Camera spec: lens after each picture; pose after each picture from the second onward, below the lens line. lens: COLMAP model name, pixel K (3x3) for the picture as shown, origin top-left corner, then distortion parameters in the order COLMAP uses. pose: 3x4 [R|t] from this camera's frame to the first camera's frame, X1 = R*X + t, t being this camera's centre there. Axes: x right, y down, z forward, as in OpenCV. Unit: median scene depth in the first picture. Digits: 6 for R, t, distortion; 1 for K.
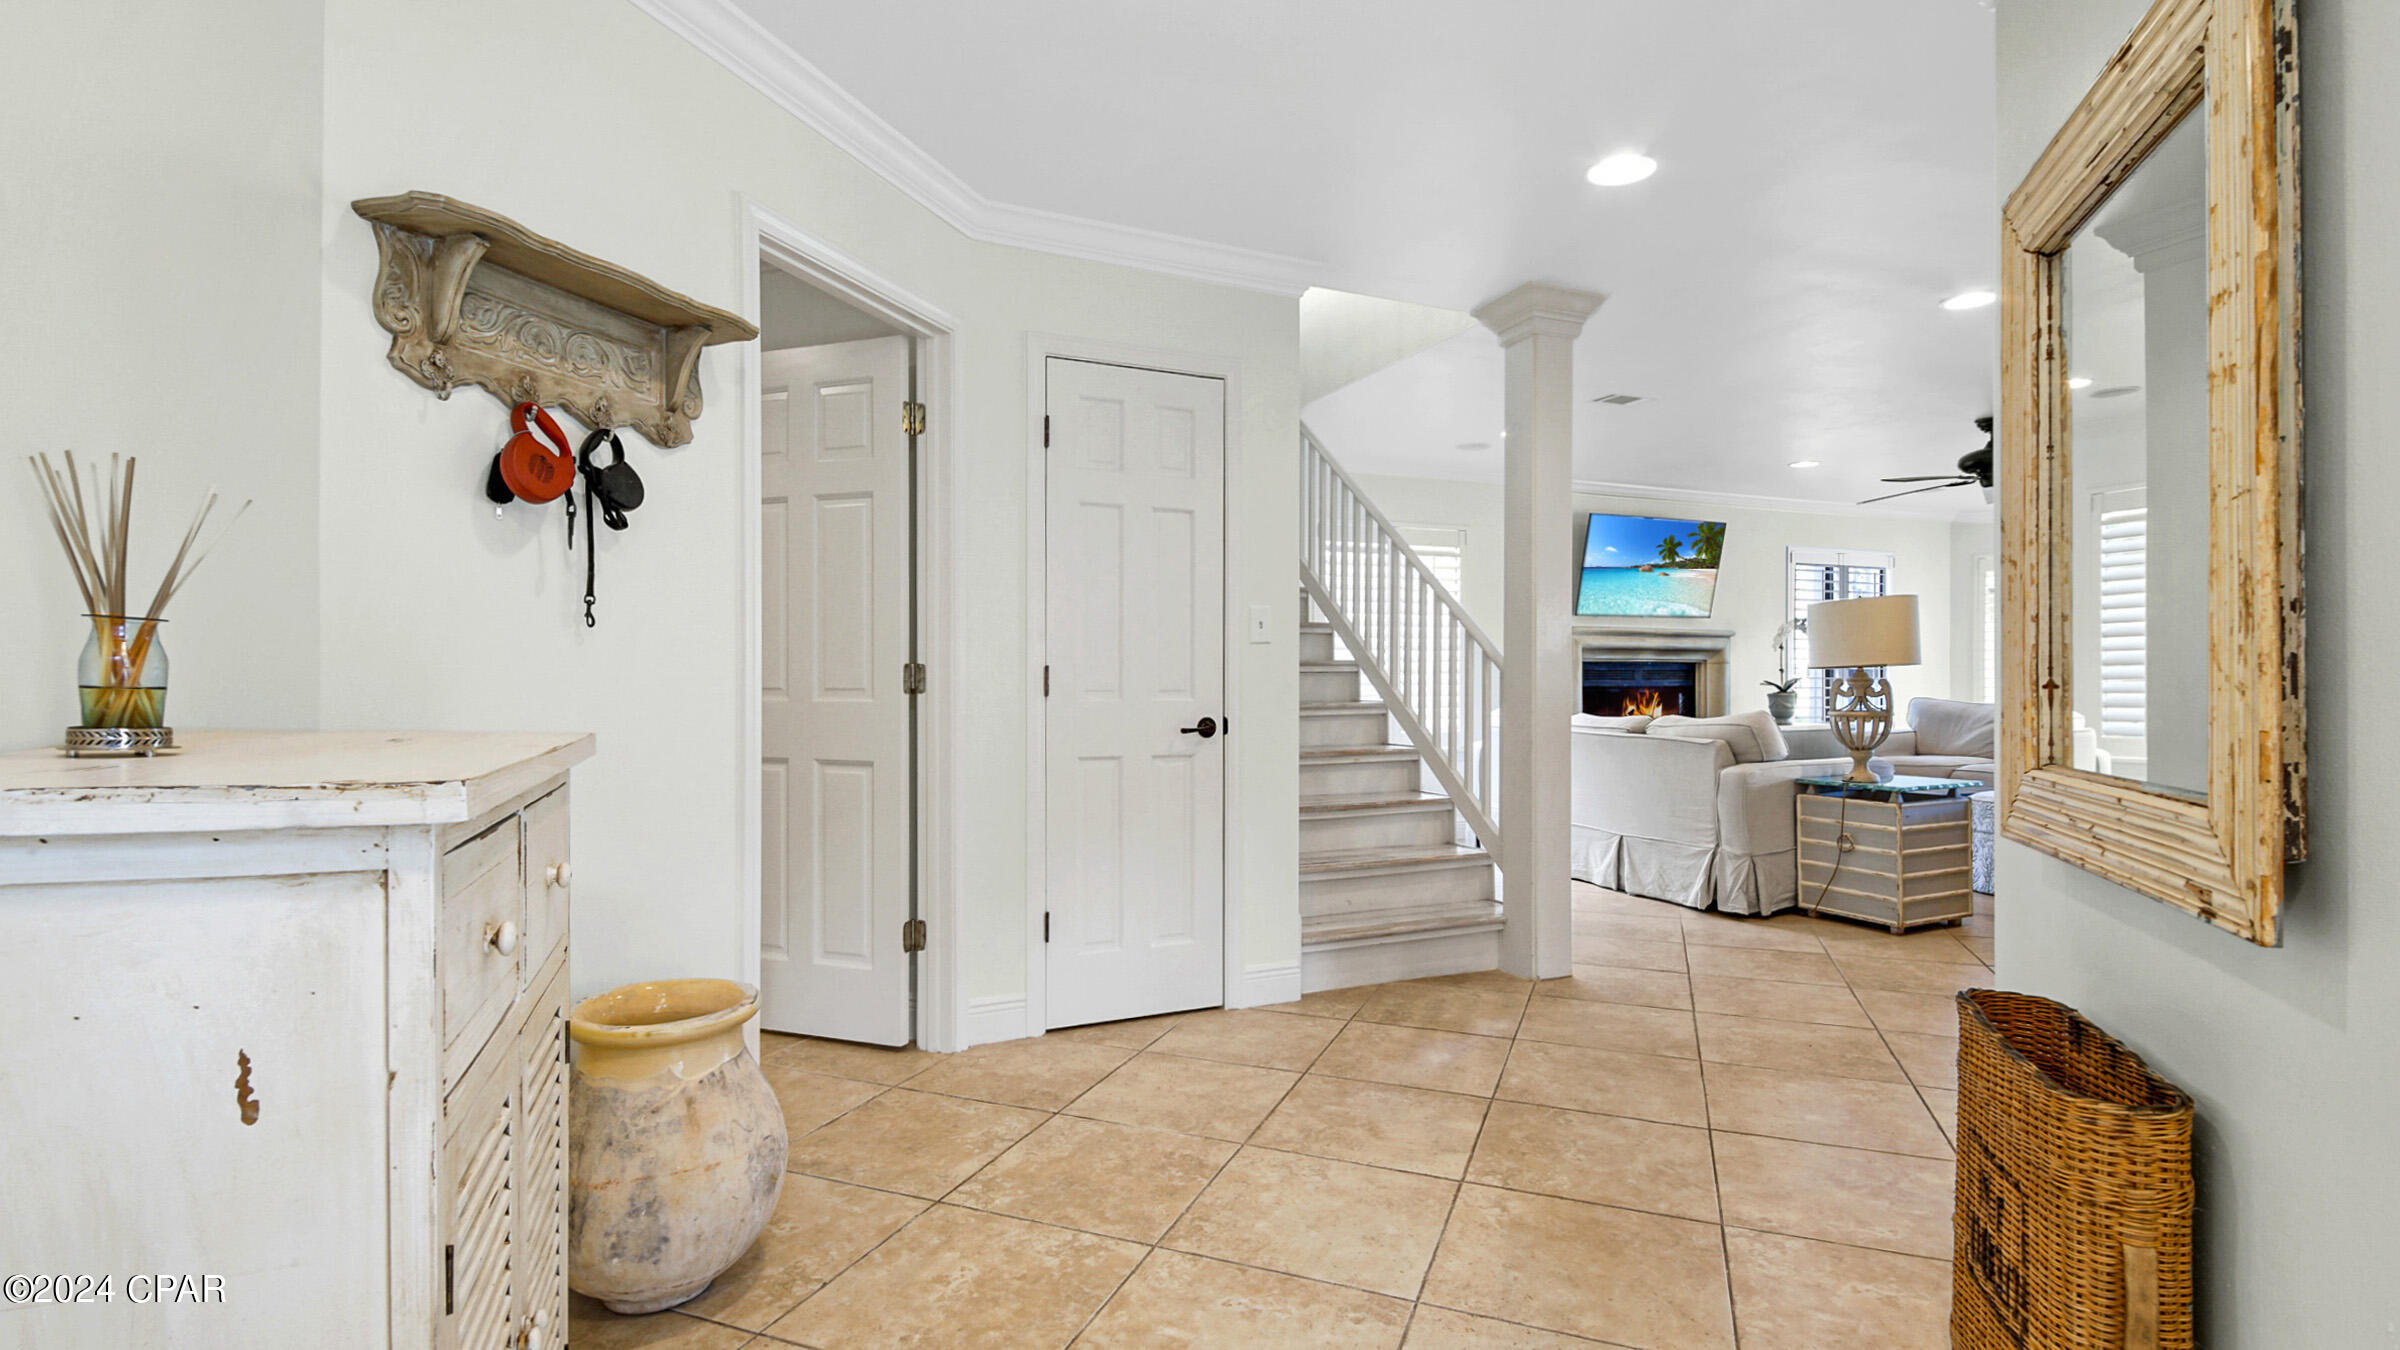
lens RADIAL K [[1079.2, 0, 1148.3], [0, 1079.2, 693.4], [0, 0, 1]] dist [0.048007, -0.025055]
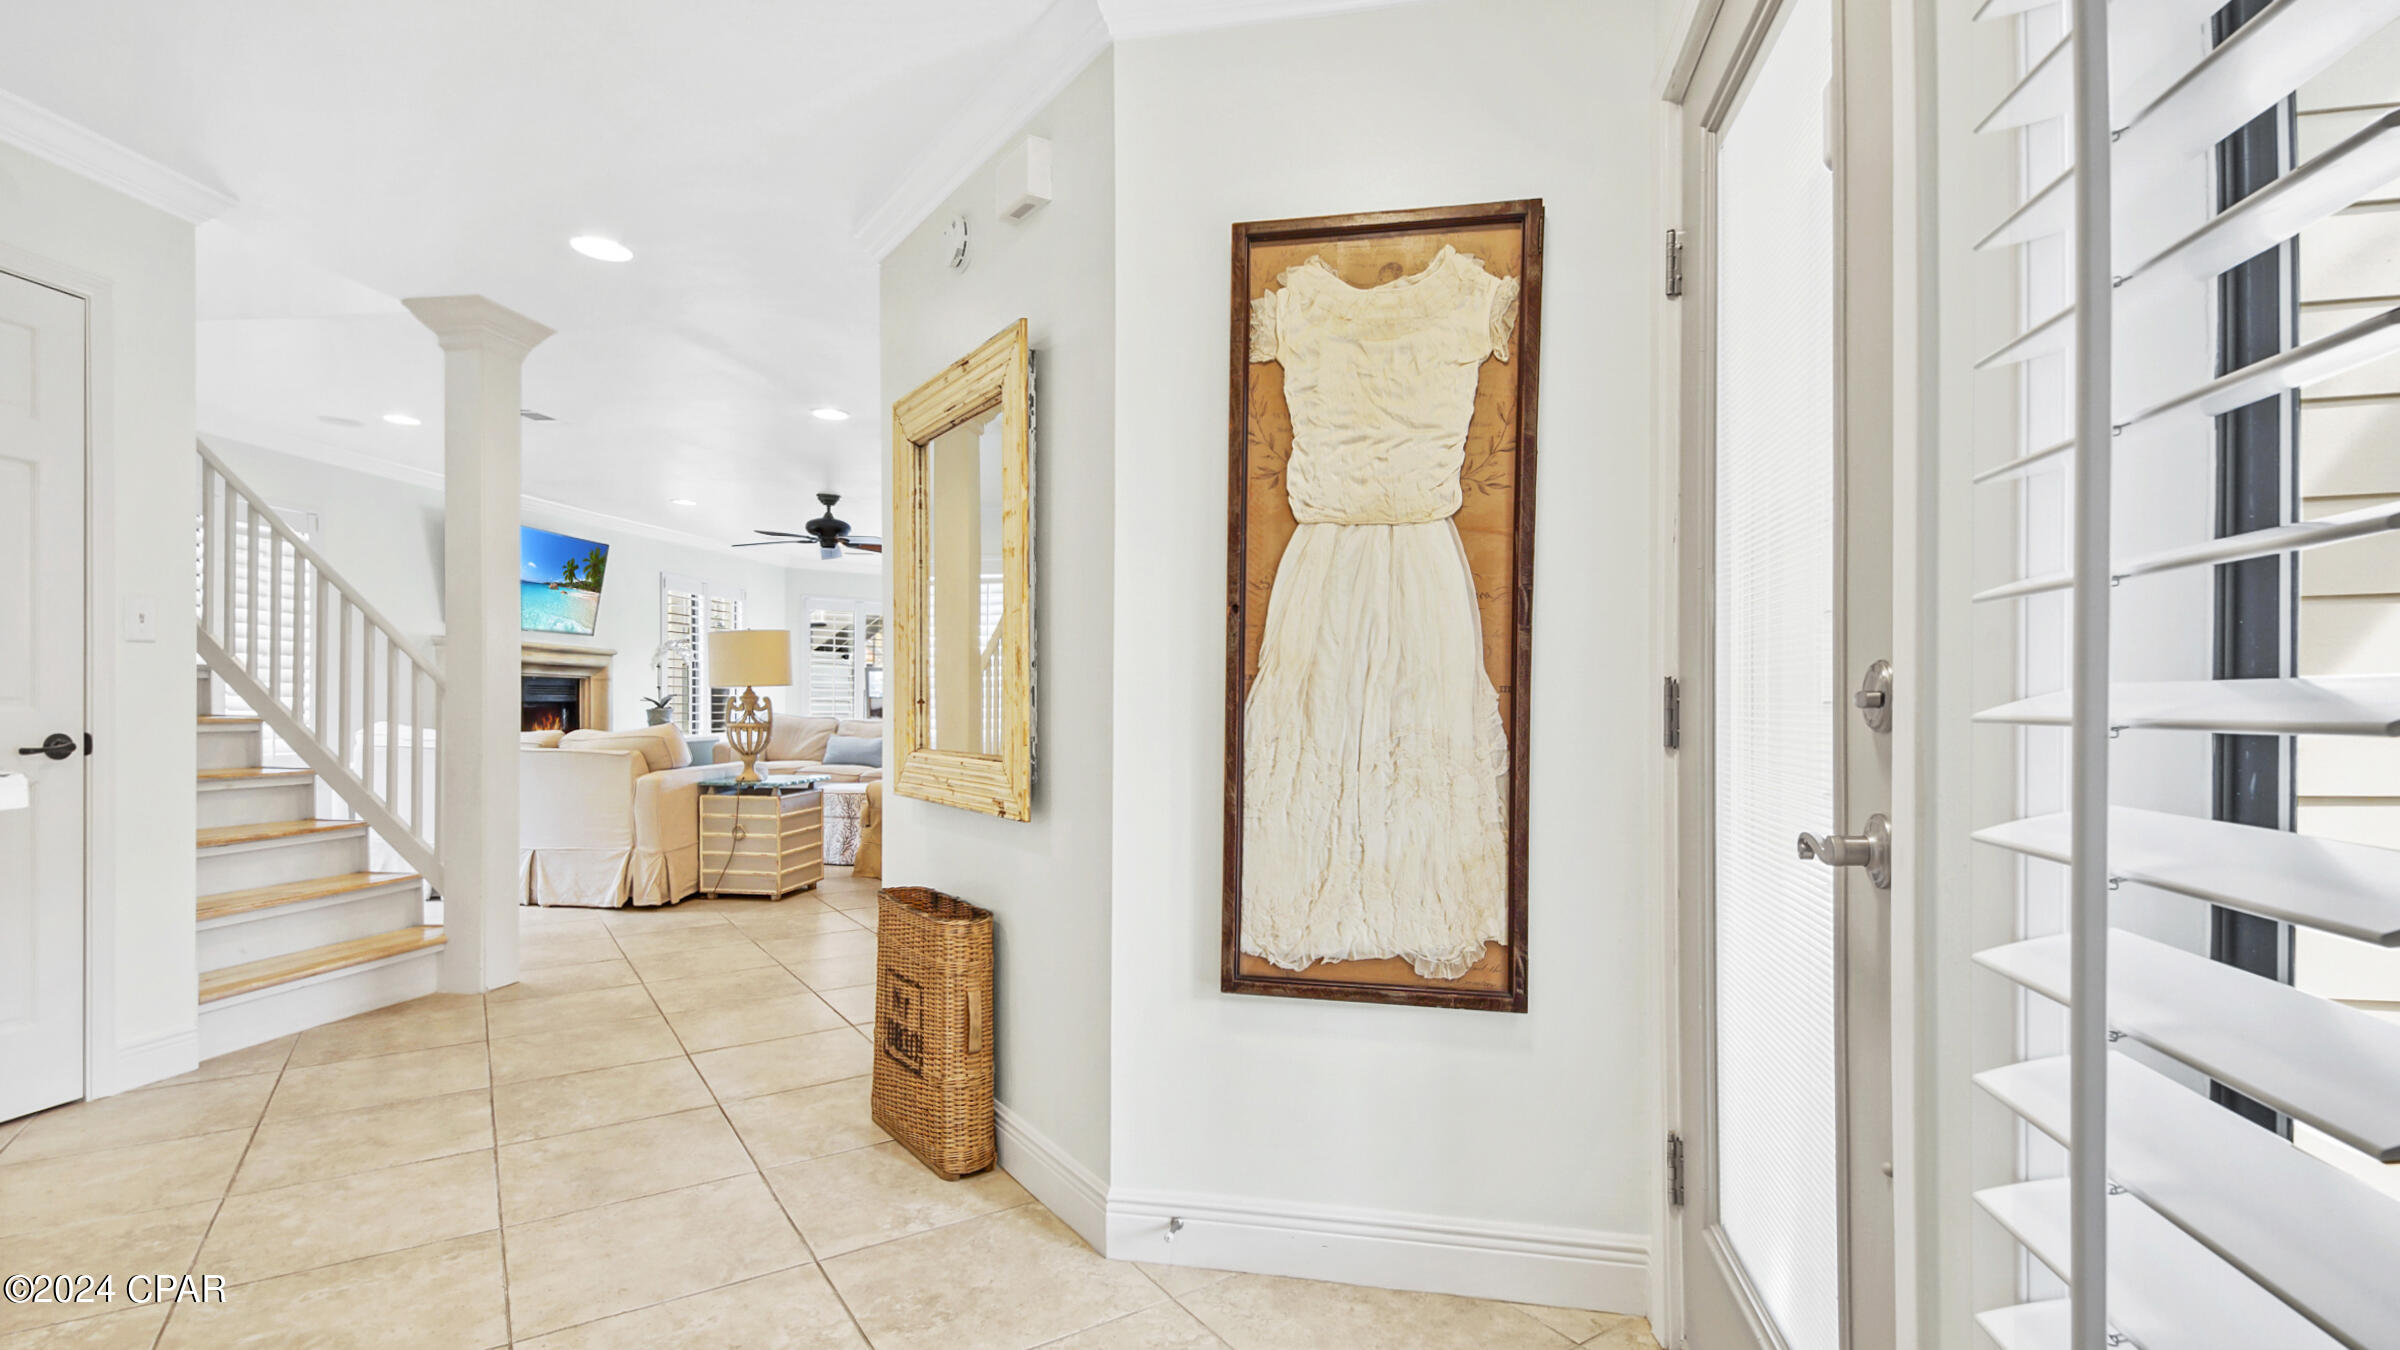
lens RADIAL K [[1113.3, 0, 1187.8], [0, 1113.3, 682.9], [0, 0, 1]] dist [0.040344, -0.022980]
pose [[0.548927, 0.023715, 0.835534, -0.130013], [-0.003061, 0.999648, -0.026362, 0.003196], [-0.835865, 0.011913, 0.548806, -0.093610]]
